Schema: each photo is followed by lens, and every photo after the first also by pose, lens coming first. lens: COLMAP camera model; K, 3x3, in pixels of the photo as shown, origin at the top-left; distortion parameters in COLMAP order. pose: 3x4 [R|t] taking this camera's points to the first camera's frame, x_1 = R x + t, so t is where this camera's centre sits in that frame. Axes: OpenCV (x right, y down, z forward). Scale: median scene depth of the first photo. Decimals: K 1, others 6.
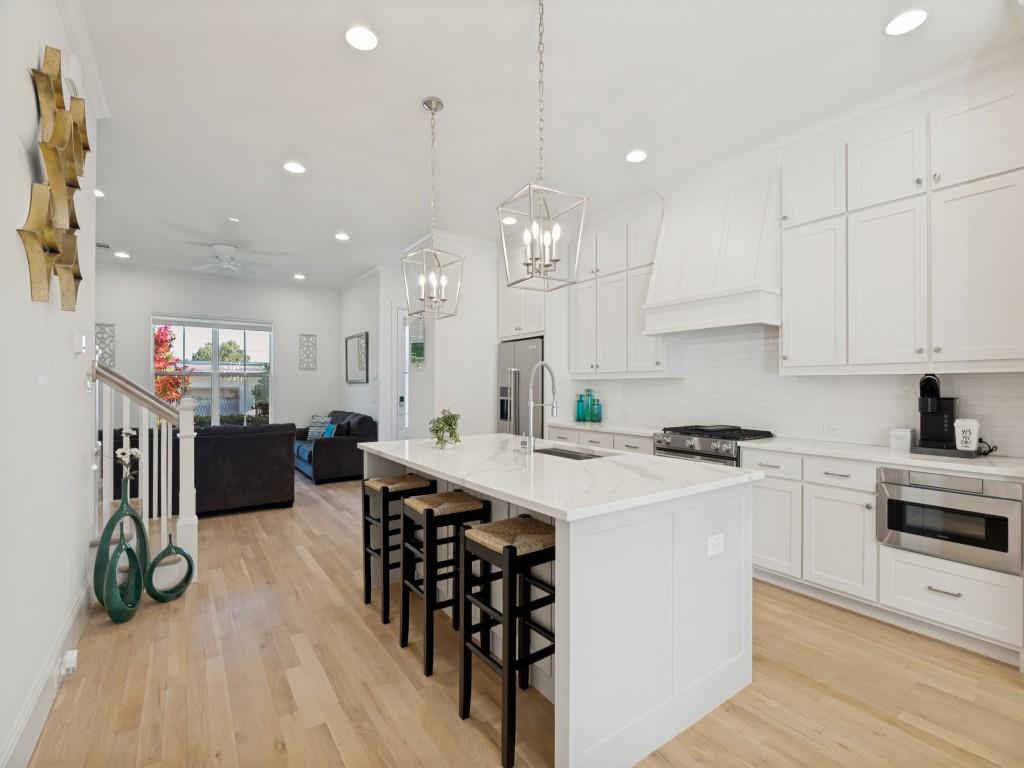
lens RADIAL K [[469.7, 0, 512.0], [0, 469.7, 384.0], [0, 0, 1]] dist [-0.001450, -0.000411]
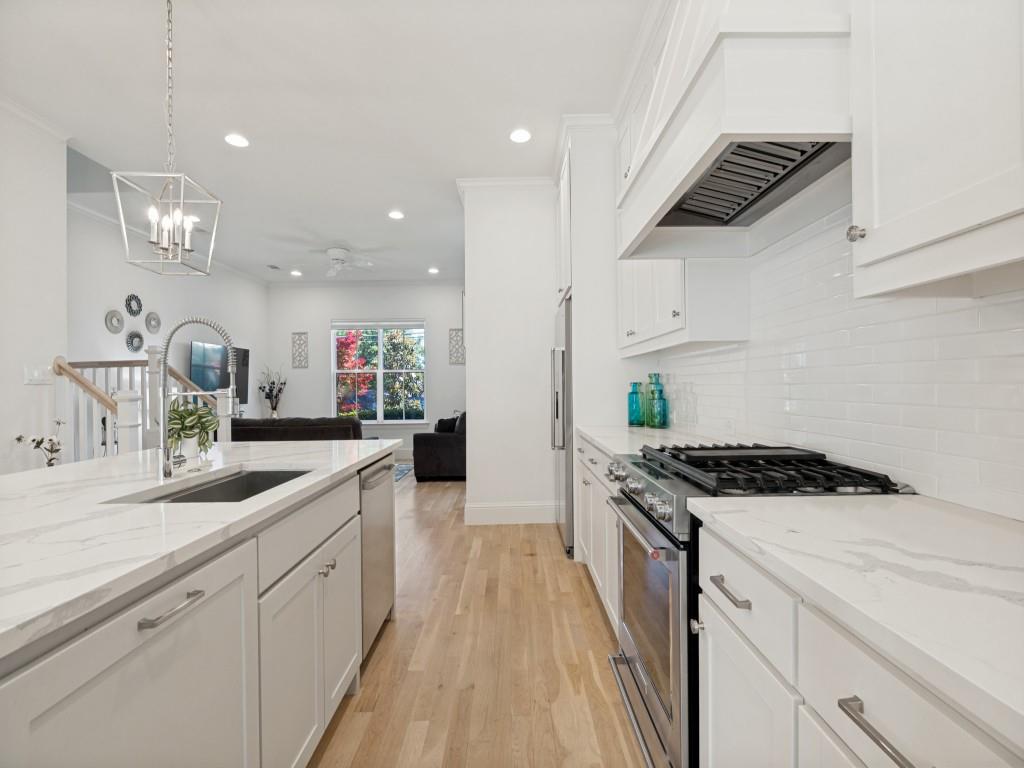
lens RADIAL K [[469.7, 0, 512.0], [0, 469.7, 384.0], [0, 0, 1]] dist [-0.001450, -0.000411]
pose [[0.812178, -0.014853, -0.583220, 0.373439], [0.017085, 0.999853, -0.001671, 0.023122], [0.583159, -0.008607, 0.812312, 0.407912]]
